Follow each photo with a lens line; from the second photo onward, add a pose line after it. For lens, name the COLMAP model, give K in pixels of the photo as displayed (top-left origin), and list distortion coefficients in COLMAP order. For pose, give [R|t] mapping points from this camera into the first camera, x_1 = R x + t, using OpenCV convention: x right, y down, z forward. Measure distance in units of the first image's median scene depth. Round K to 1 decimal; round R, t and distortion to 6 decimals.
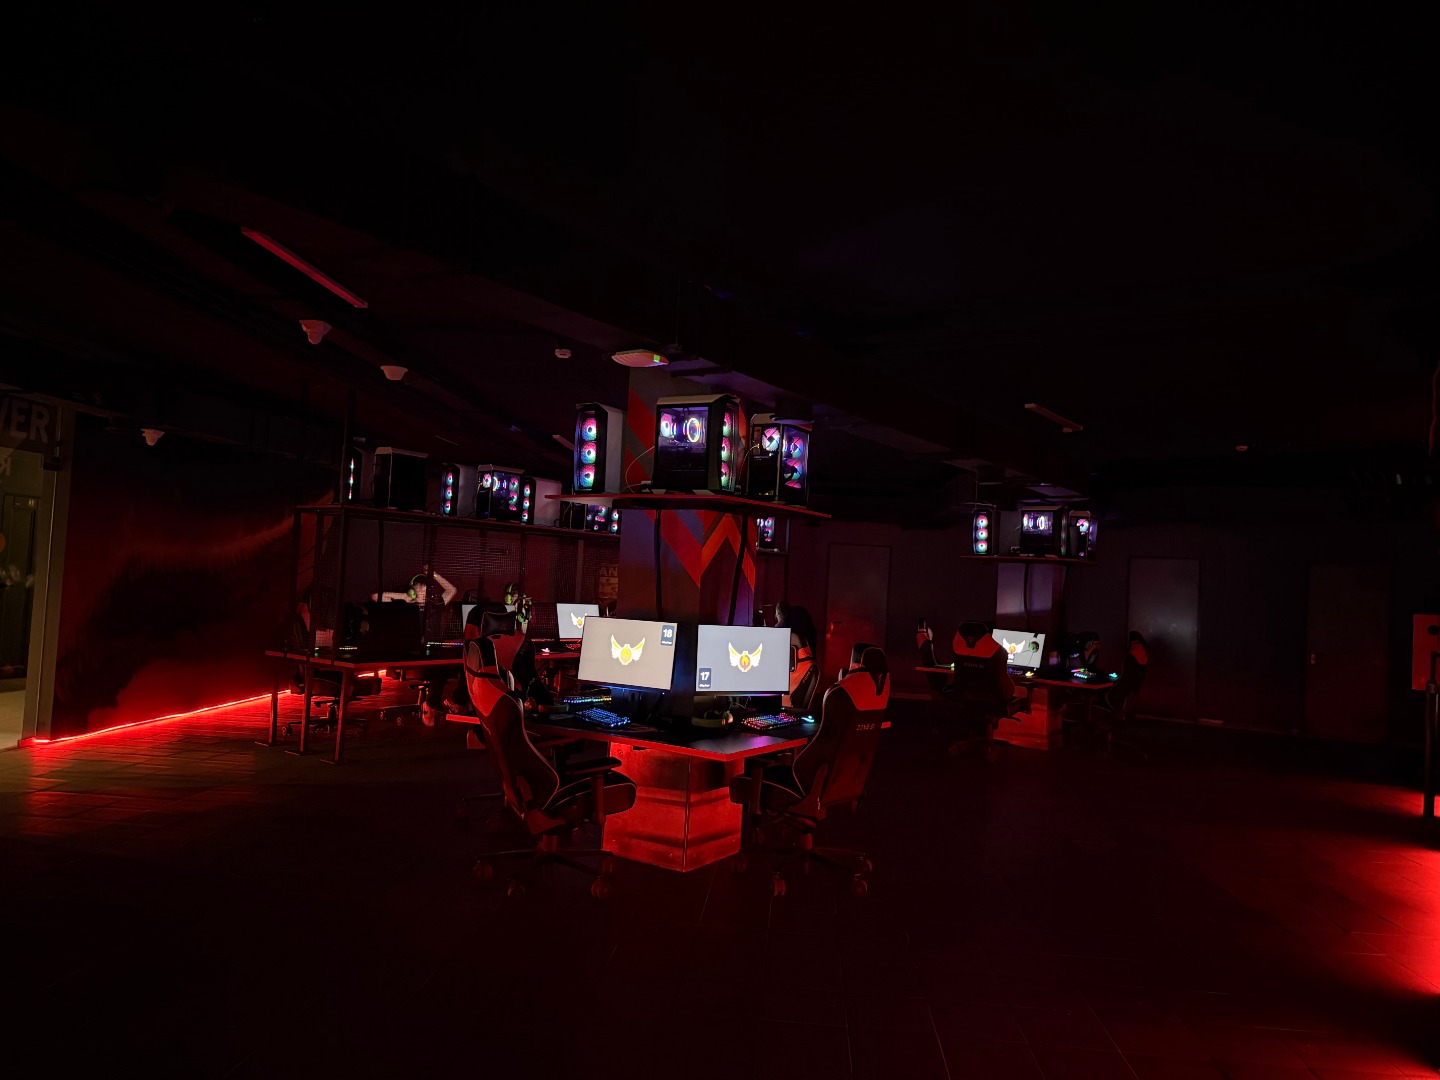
lens RADIAL K [[1014.4, 0, 720.5], [0, 1014.4, 544.5], [0, 0, 1]] dist [0.062859, -0.068695]
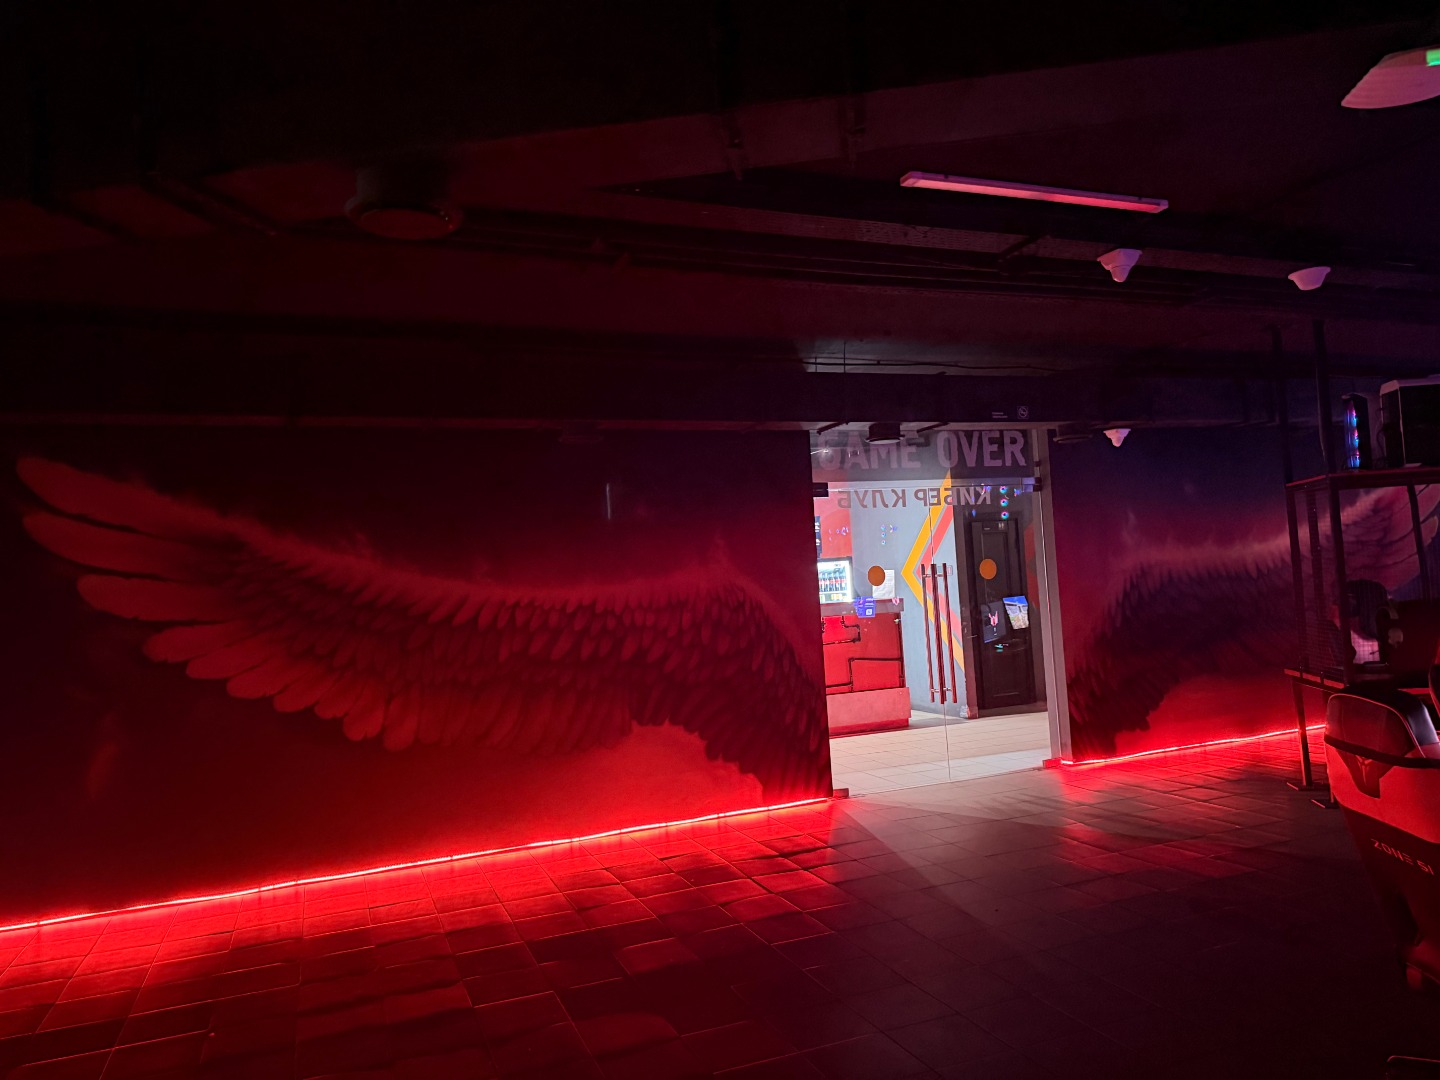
lens RADIAL K [[1013.5, 0, 720.0], [0, 1013.5, 540.0], [0, 0, 1]] dist [0.063930, -0.071167]
pose [[0.446579, -0.118821, -0.886819, 0.089190], [0.118129, 0.990297, -0.073198, 0.011268], [0.886912, -0.072070, 0.456282, 0.267338]]
